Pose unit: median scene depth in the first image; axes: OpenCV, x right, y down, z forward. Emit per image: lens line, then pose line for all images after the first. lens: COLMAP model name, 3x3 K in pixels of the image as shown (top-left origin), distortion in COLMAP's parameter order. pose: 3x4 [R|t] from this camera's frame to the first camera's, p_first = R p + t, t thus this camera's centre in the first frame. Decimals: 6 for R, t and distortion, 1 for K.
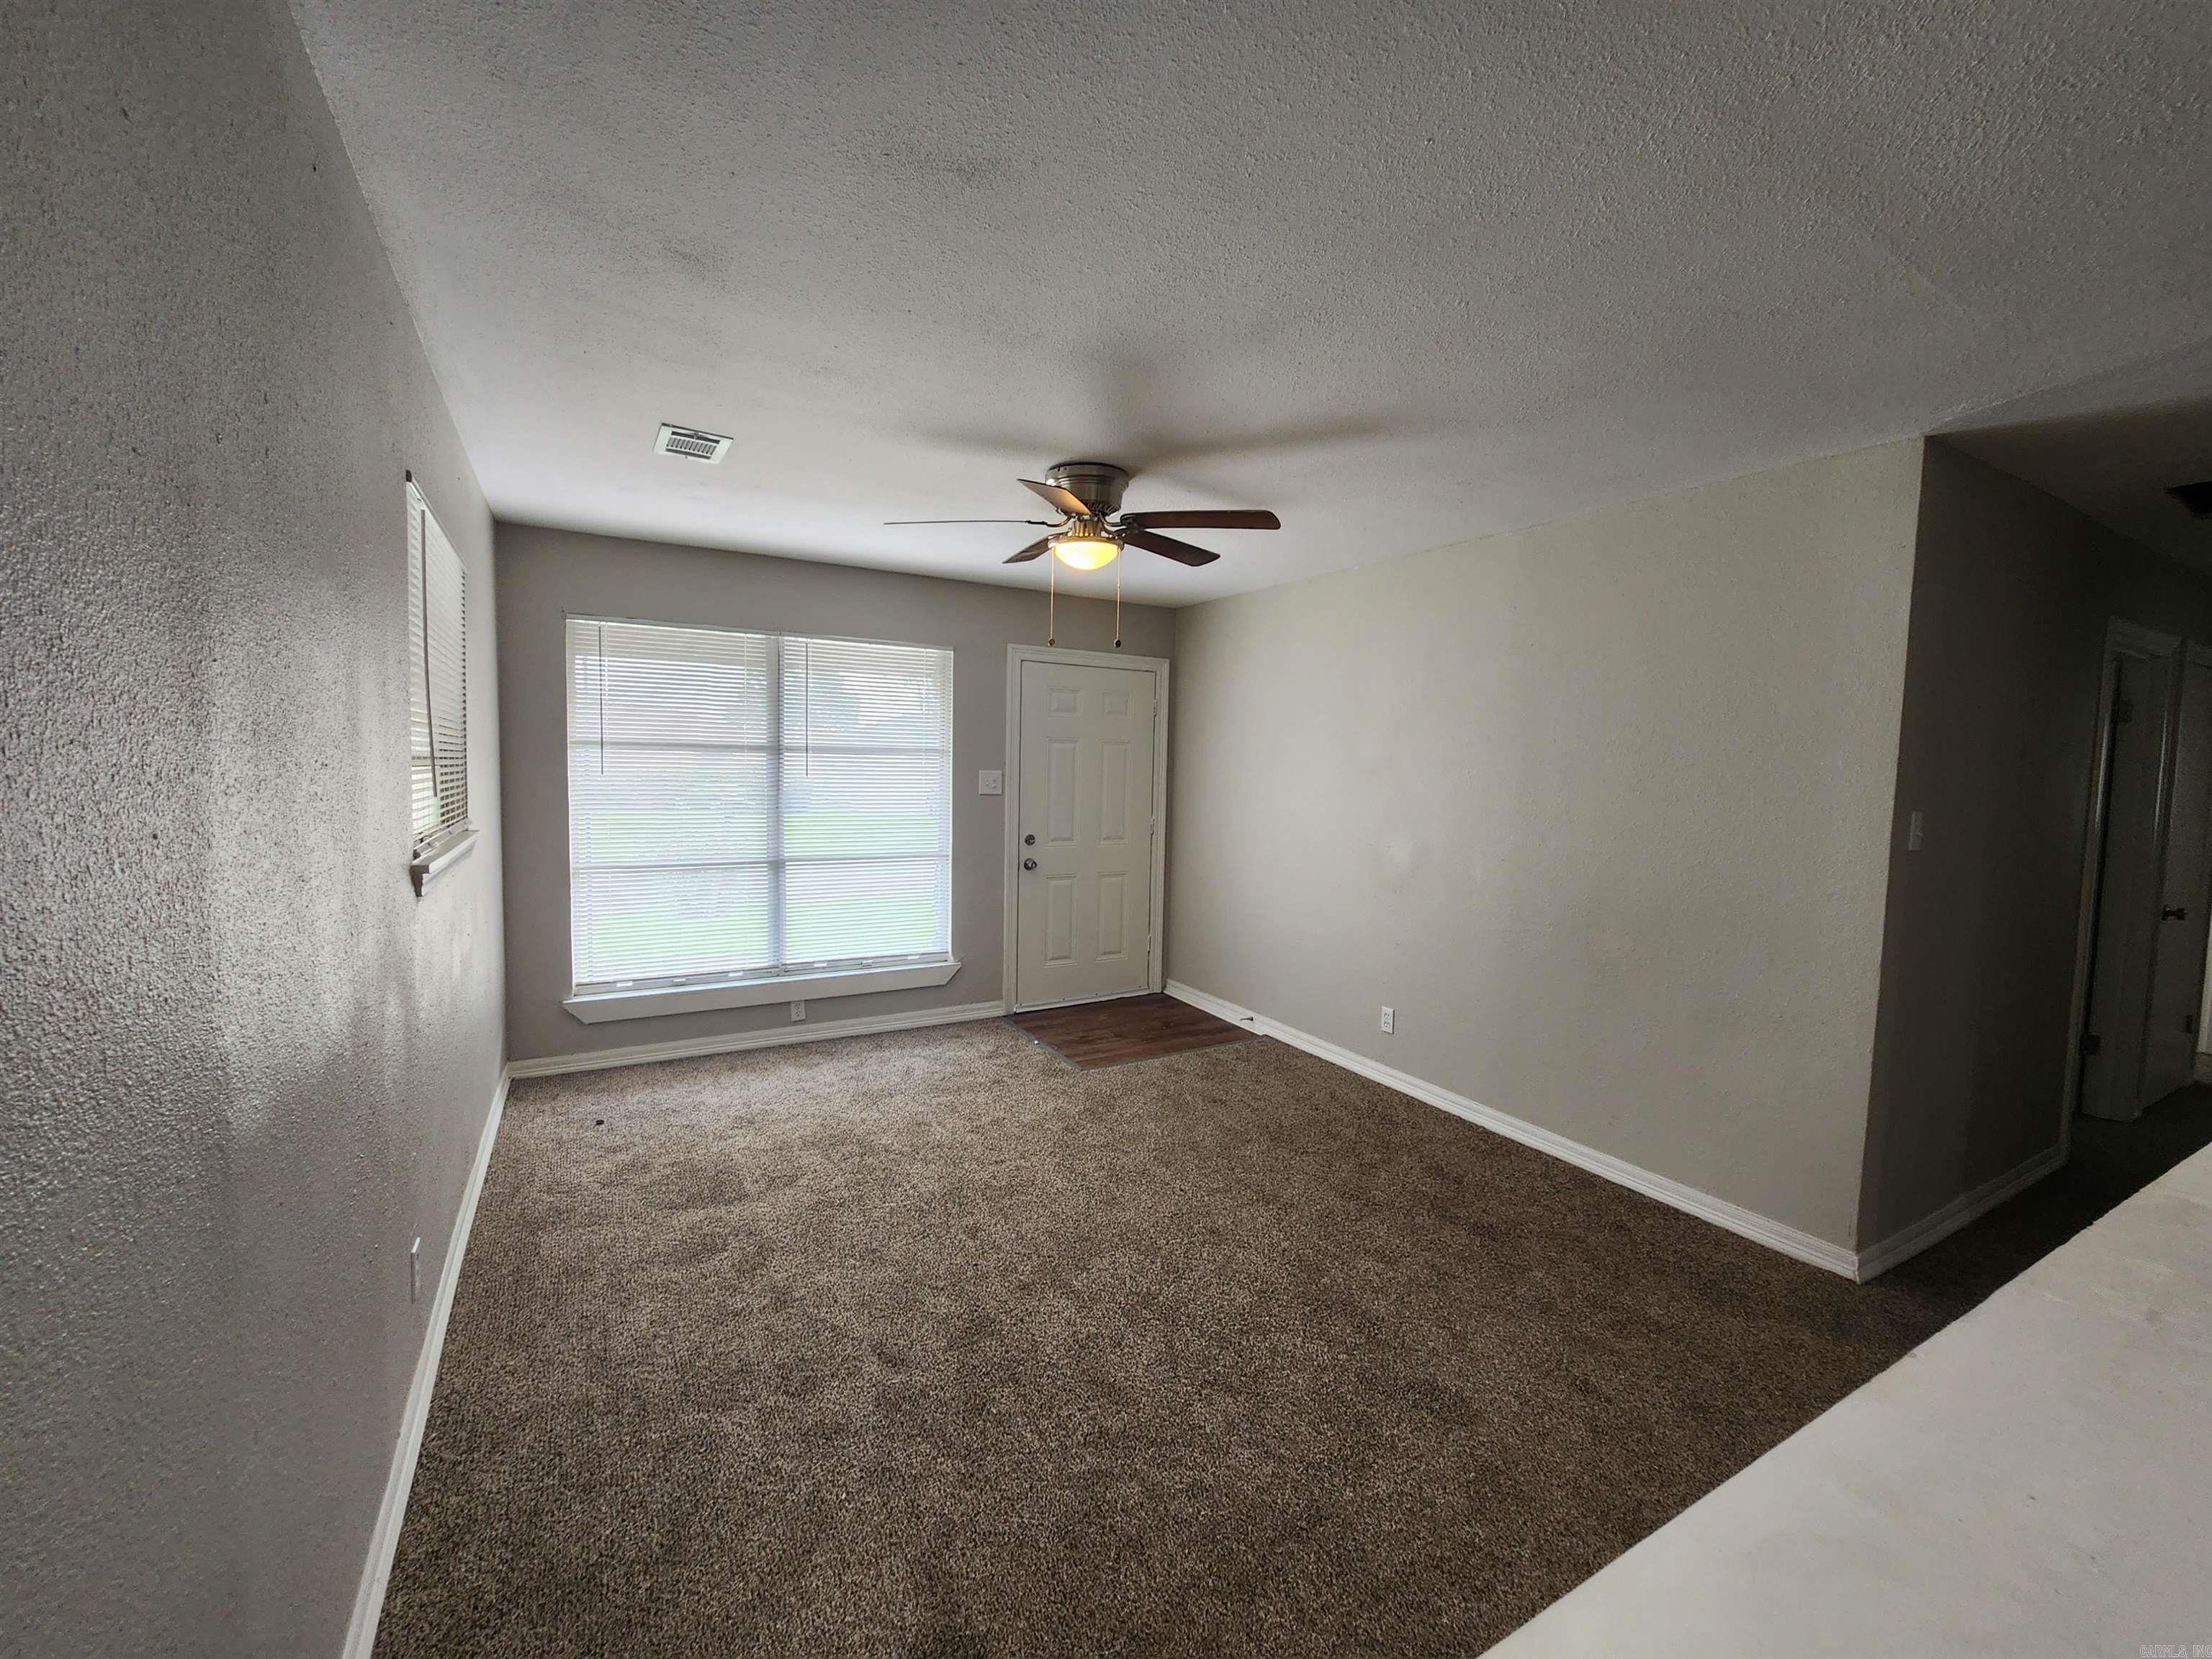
lens RADIAL K [[916.0, 0, 1110.6], [0, 916.0, 827.6], [0, 0, 1]] dist [-0.002608, 0.001777]
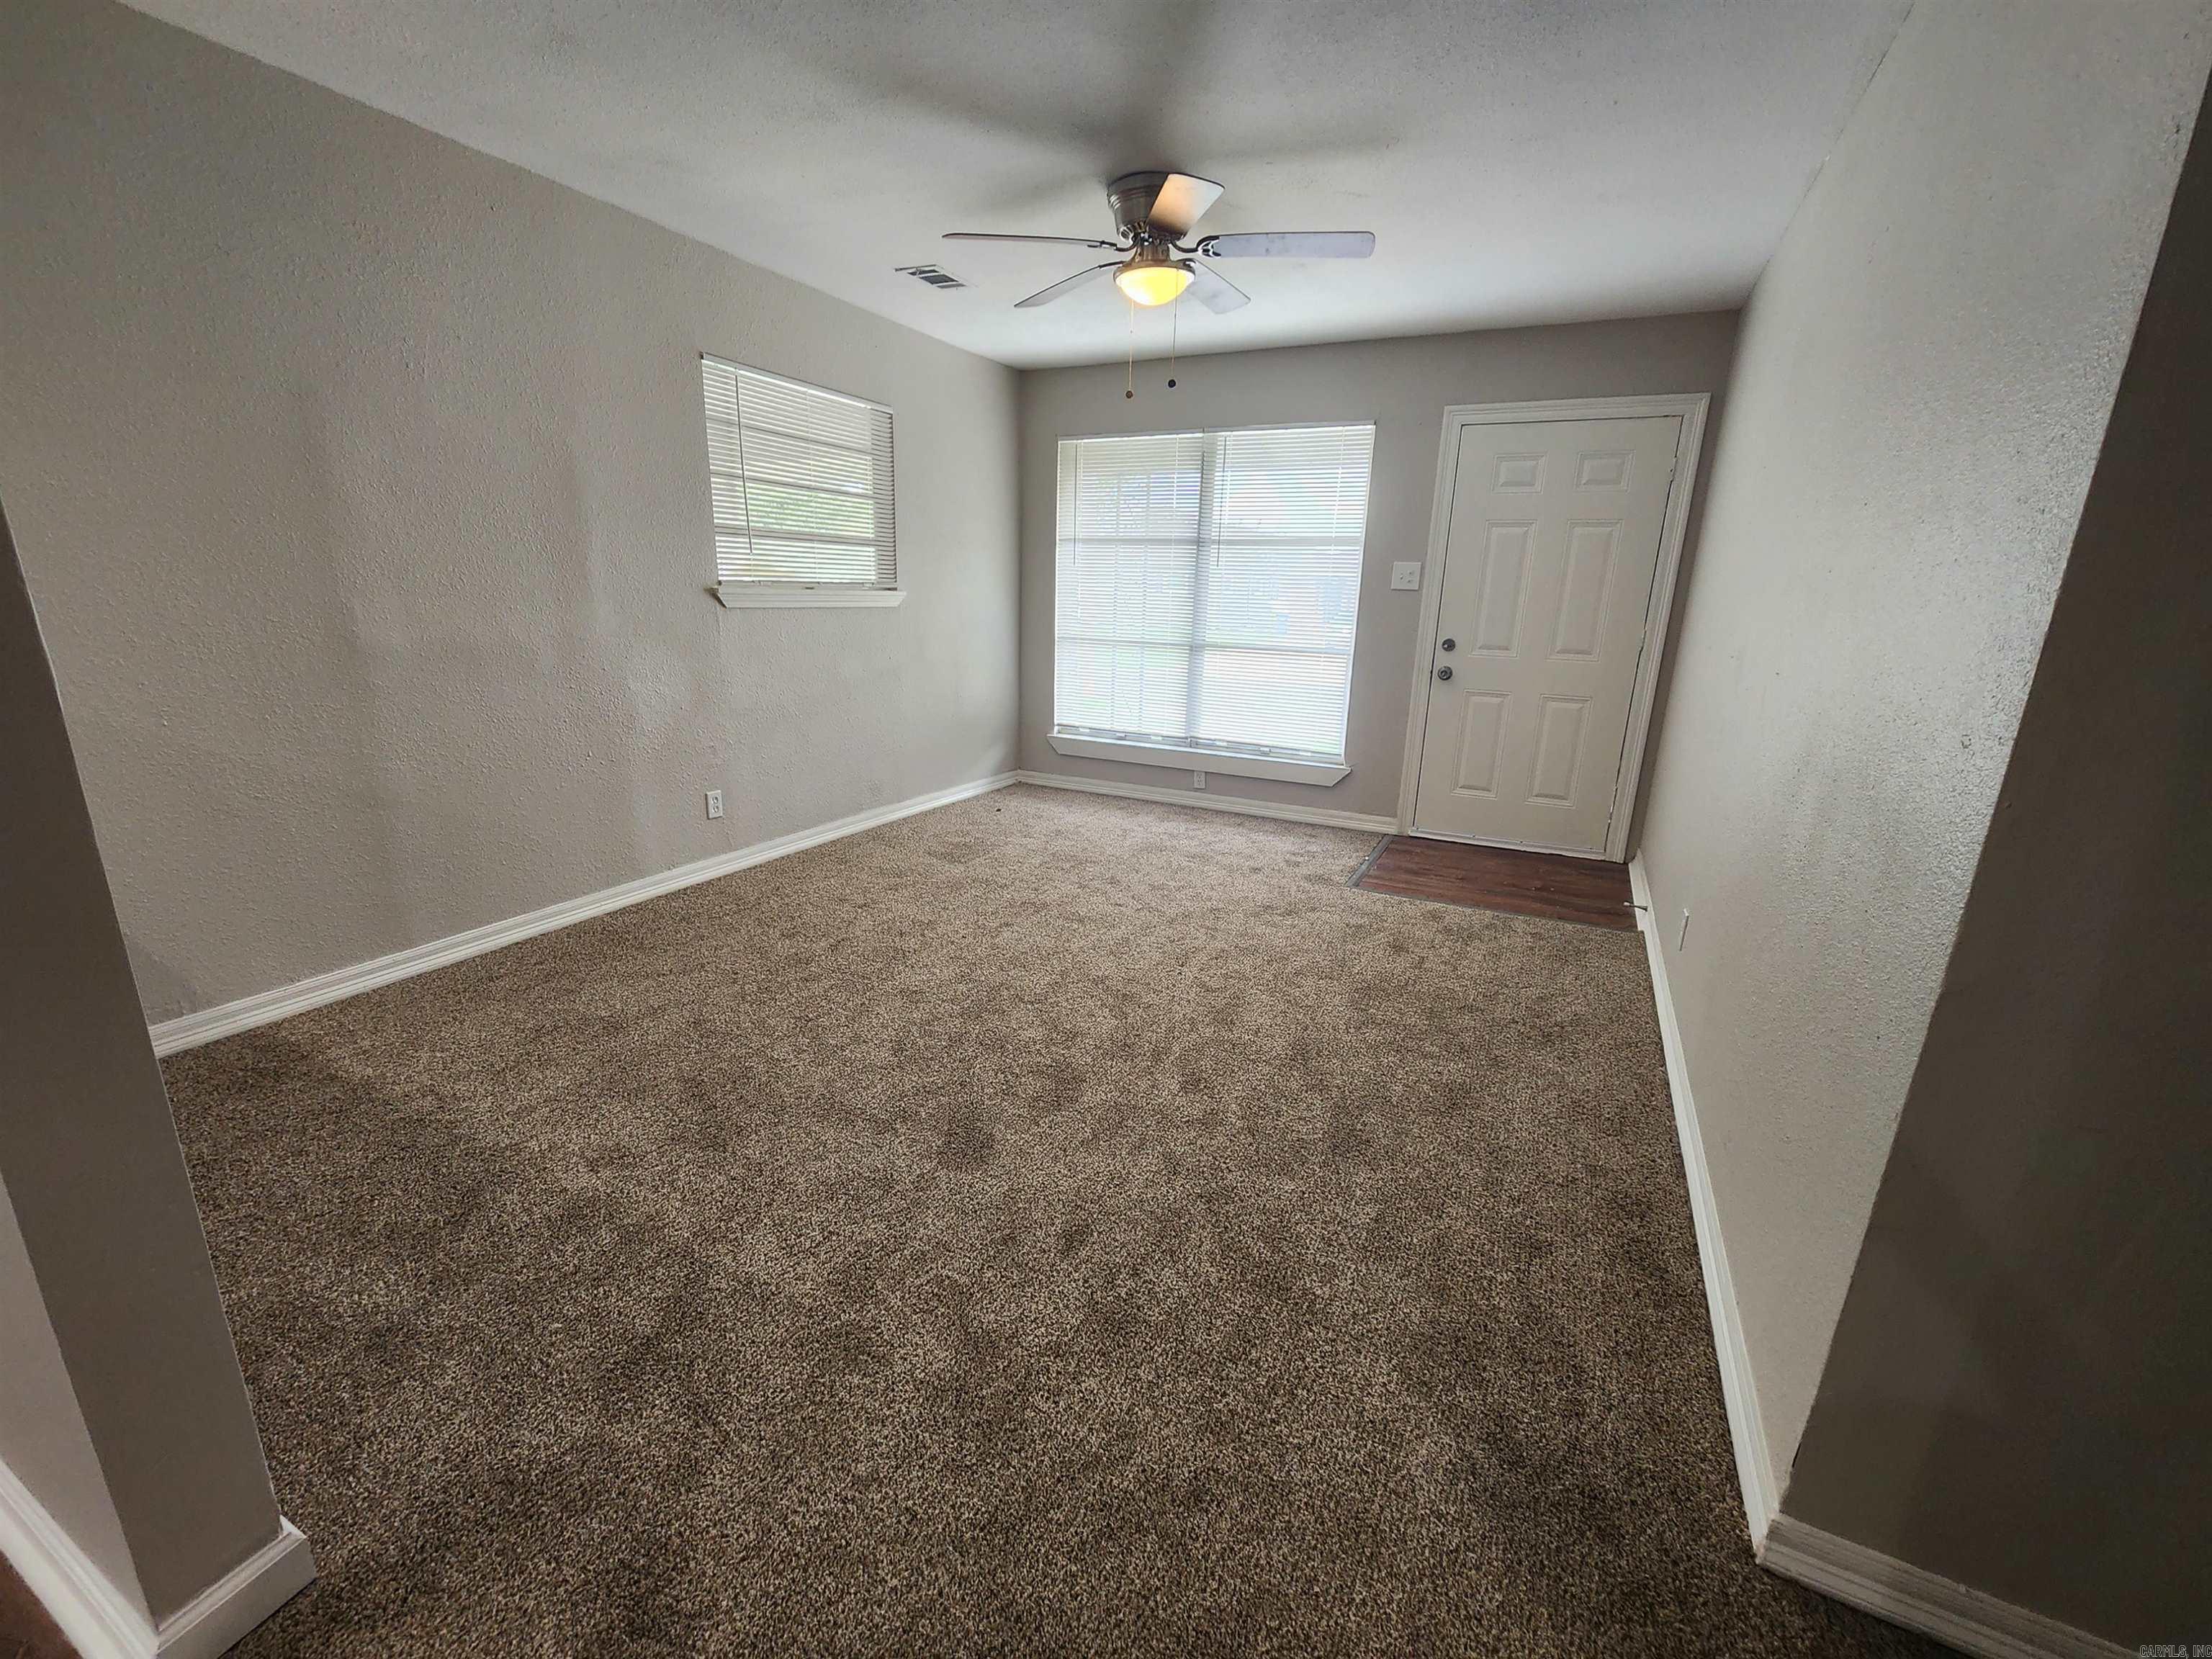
lens RADIAL K [[916.0, 0, 1111.3], [0, 916.0, 830.9], [0, 0, 1]] dist [-0.002608, 0.001777]
pose [[0.541074, 0.213322, -0.813470, 0.545264], [-0.075329, 0.975699, 0.205760, 0.035199], [0.837595, -0.050053, 0.543994, 0.281937]]
